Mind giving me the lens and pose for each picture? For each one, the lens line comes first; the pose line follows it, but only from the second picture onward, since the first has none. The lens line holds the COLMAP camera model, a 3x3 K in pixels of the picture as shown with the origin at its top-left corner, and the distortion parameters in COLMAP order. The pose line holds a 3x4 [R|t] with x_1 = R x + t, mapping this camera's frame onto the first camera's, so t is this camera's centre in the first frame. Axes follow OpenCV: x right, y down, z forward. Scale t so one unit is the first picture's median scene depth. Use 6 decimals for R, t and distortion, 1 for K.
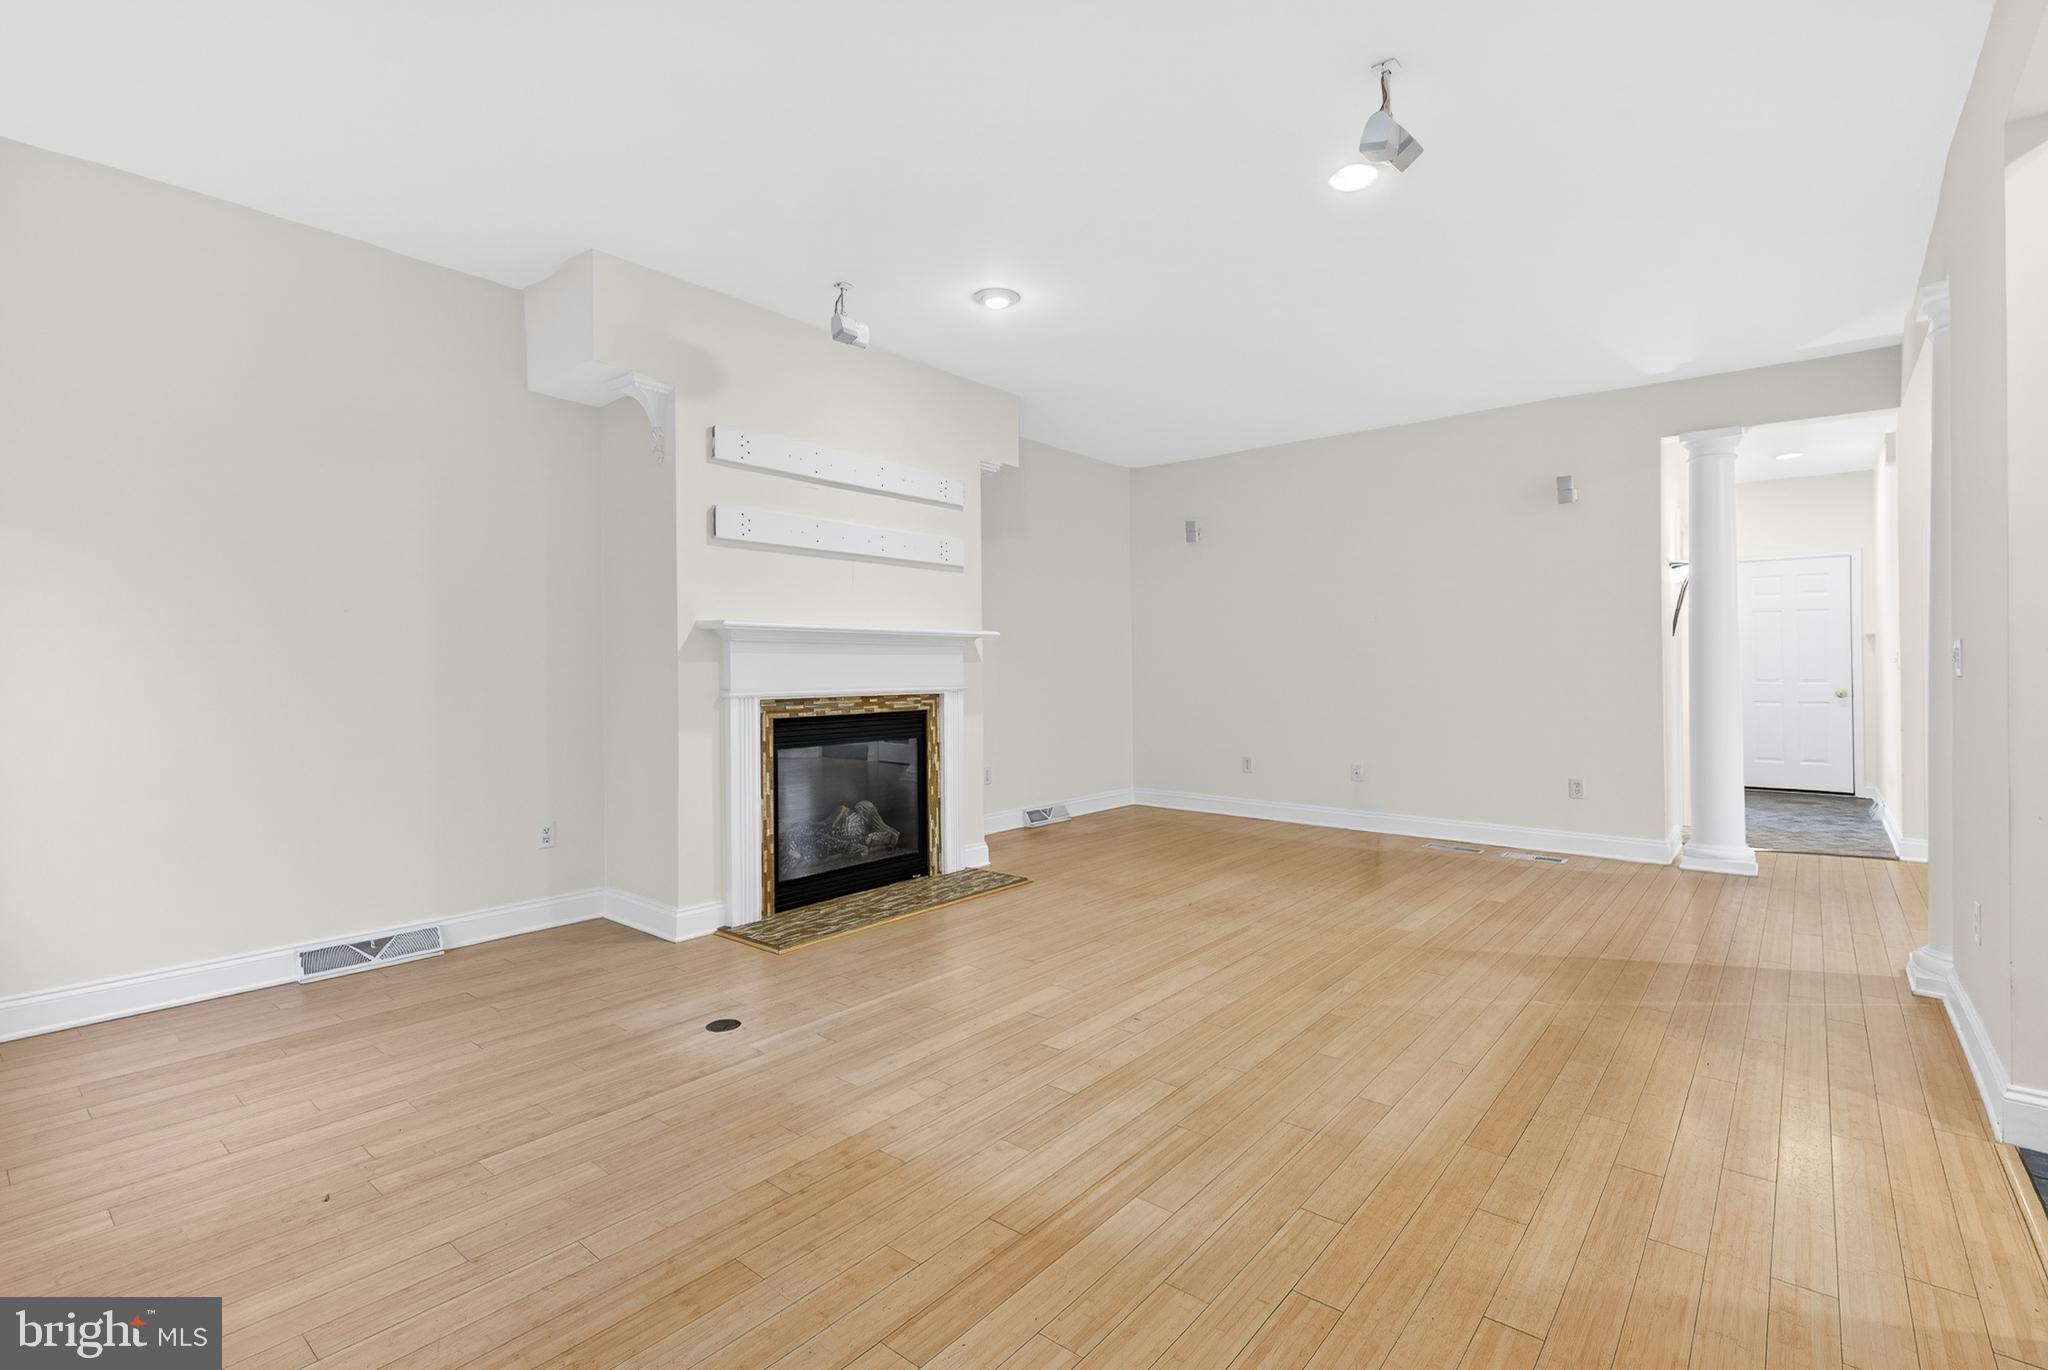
lens RADIAL K [[918.3, 0, 1032.4], [0, 918.3, 668.4], [0, 0, 1]] dist [0.001449, -0.000691]
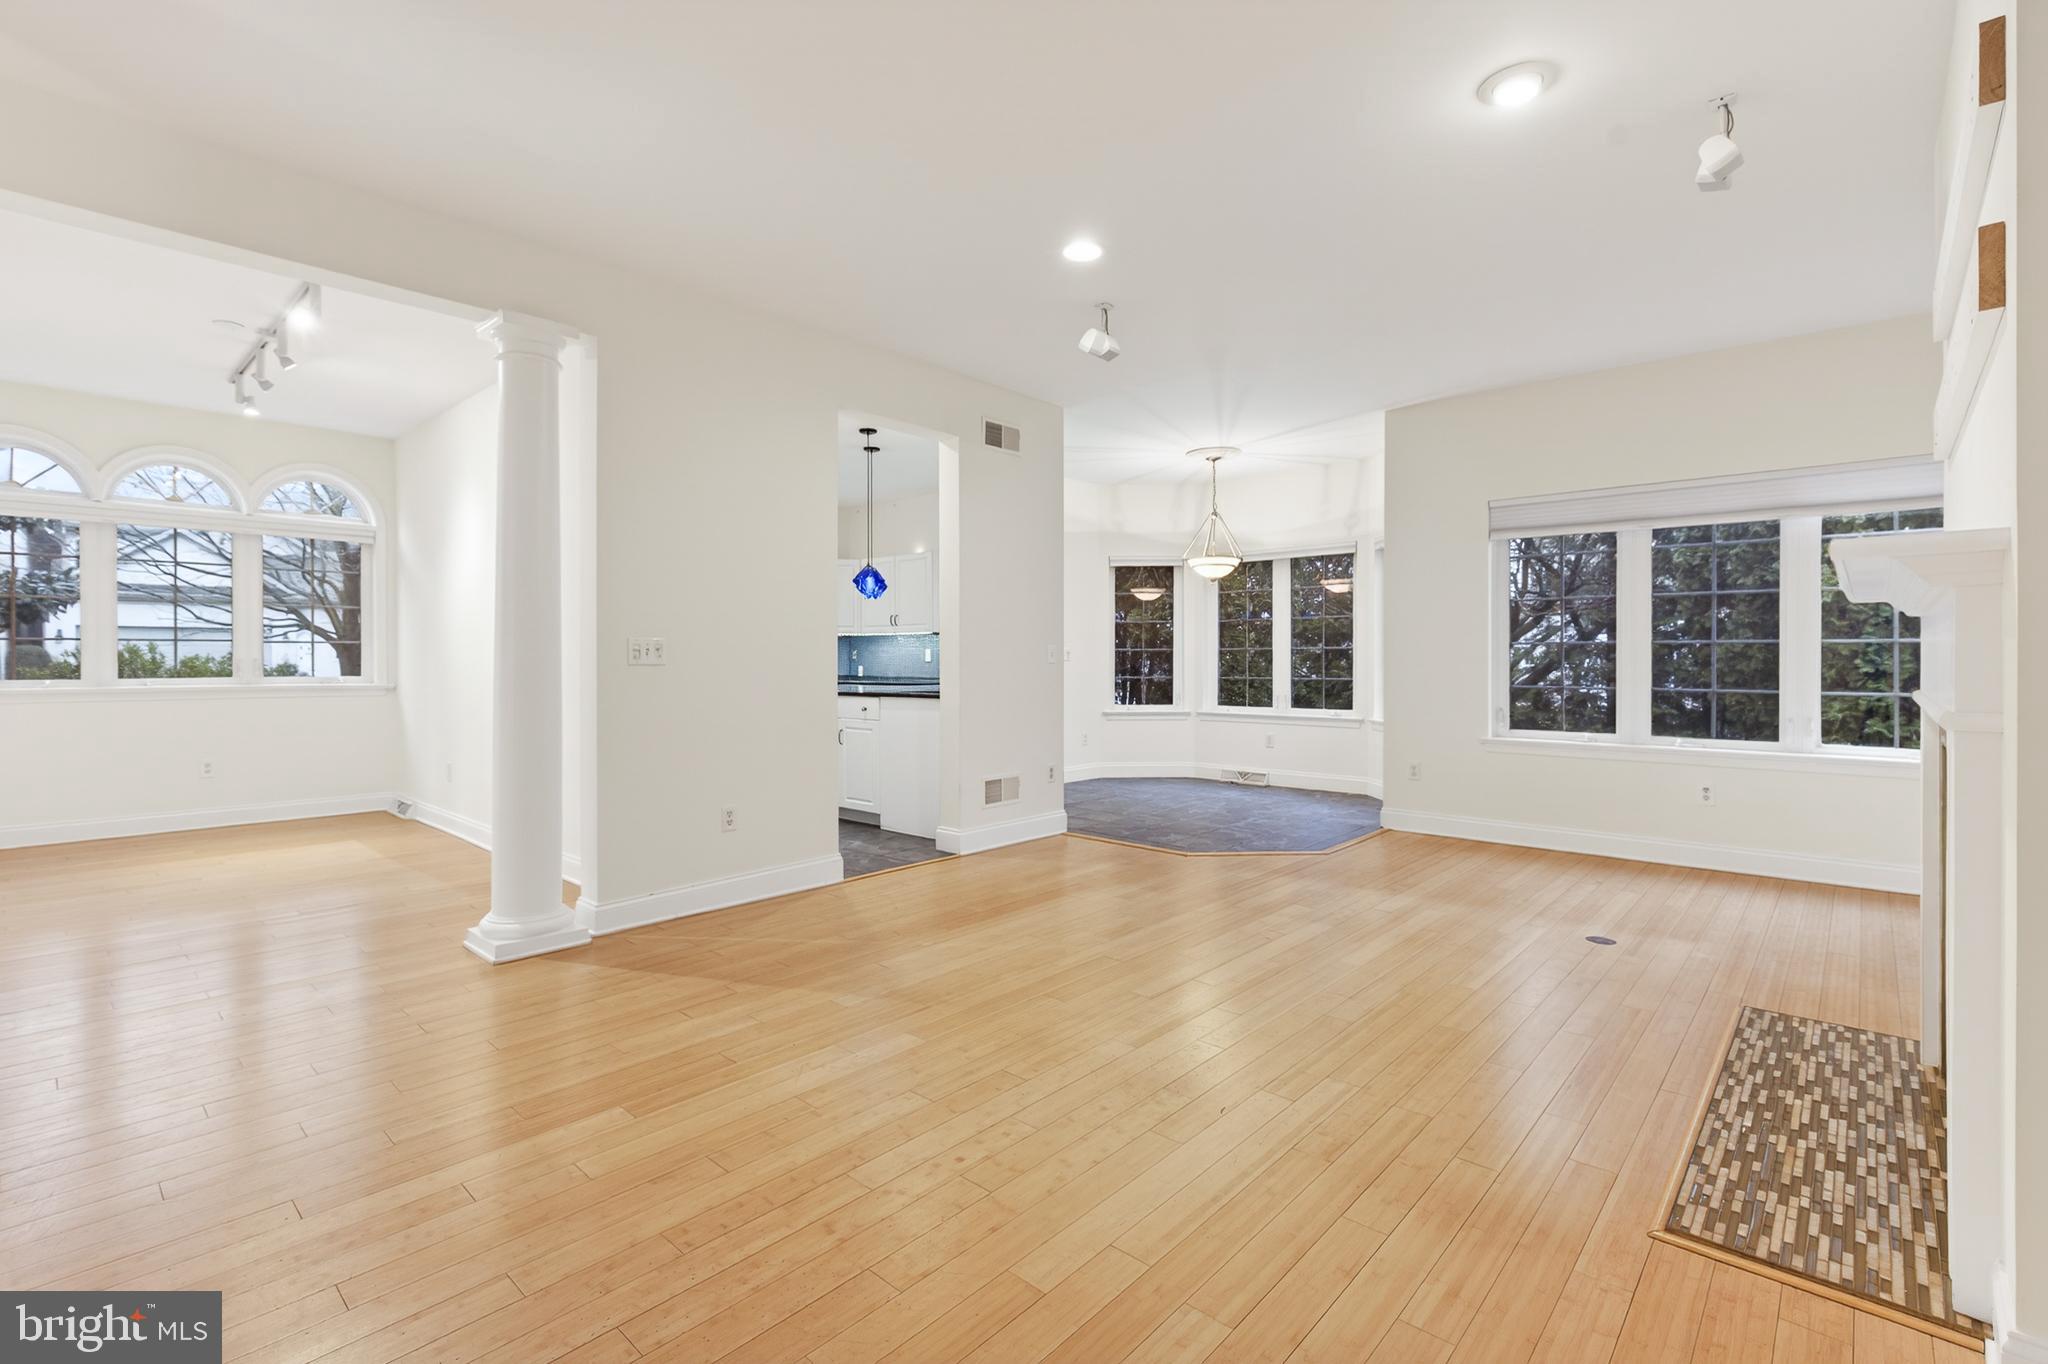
lens RADIAL K [[918.3, 0, 1032.4], [0, 918.3, 665.4], [0, 0, 1]] dist [0.001449, -0.000691]
pose [[-0.999281, 0.009208, 0.036768, 0.362595], [0.009349, 0.999950, 0.003665, 0.004098], [-0.036732, 0.004006, -0.999317, 2.132256]]
